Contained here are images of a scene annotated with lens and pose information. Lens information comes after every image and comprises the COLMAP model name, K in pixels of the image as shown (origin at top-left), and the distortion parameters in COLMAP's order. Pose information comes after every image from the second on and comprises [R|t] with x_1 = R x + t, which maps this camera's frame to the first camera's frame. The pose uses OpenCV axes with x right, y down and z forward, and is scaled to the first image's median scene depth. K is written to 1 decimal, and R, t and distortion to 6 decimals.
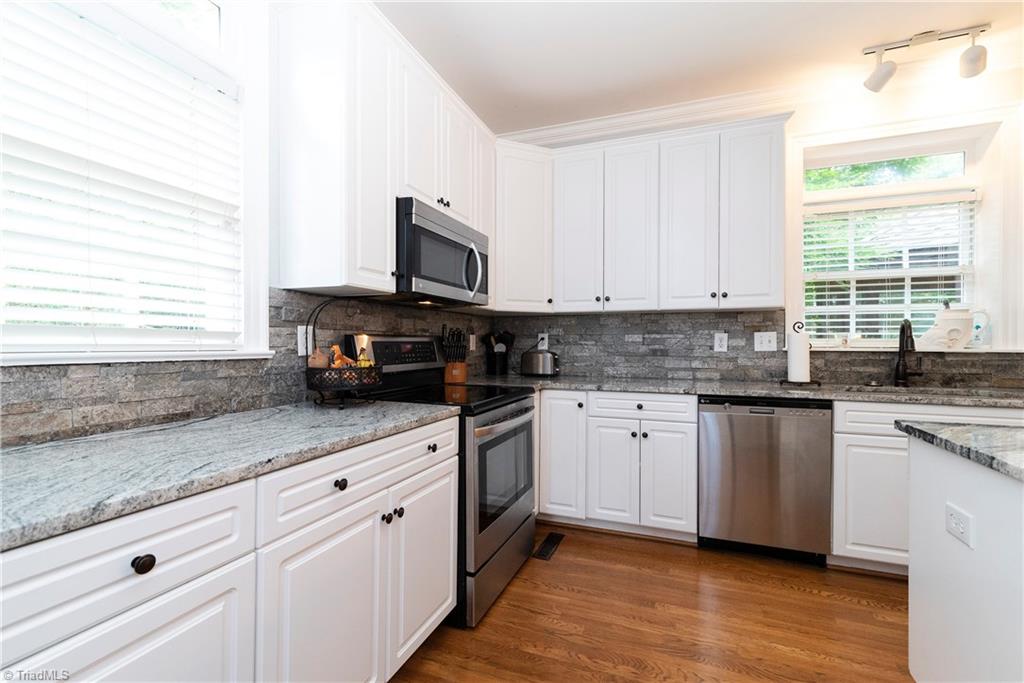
lens RADIAL K [[466.9, 0, 507.6], [0, 466.9, 345.0], [0, 0, 1]] dist [0.015918, -0.000612]
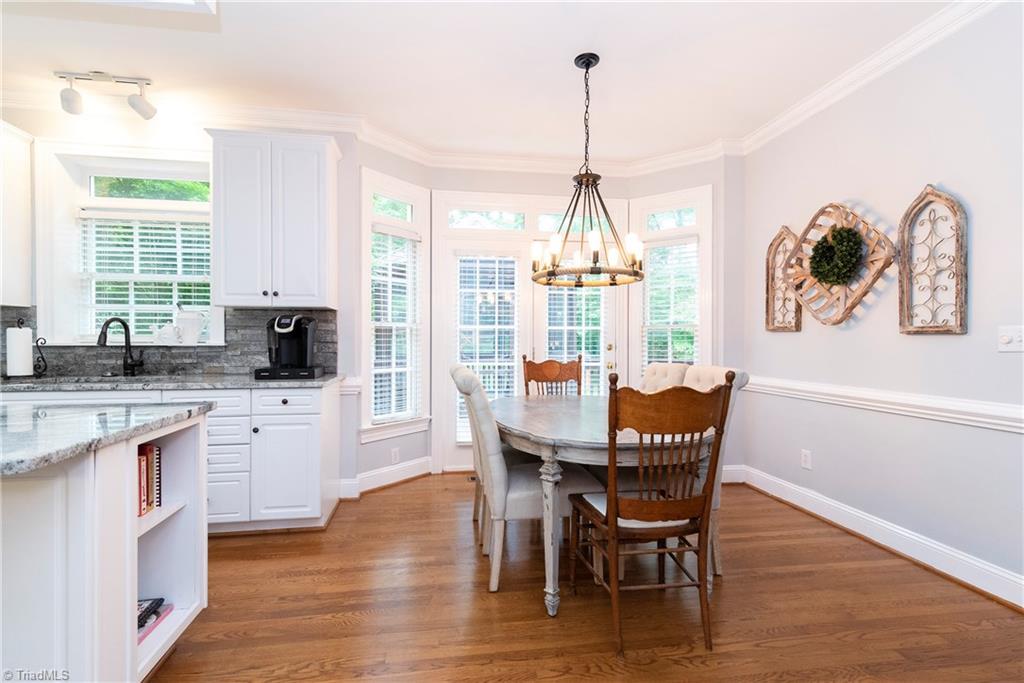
lens RADIAL K [[466.9, 0, 506.5], [0, 466.9, 336.4], [0, 0, 1]] dist [0.015918, -0.000612]
pose [[0.865401, 0.005477, 0.501050, 1.056794], [0.001253, 0.999913, -0.013095, 0.007646], [-0.501078, 0.011961, 0.865319, -0.453761]]
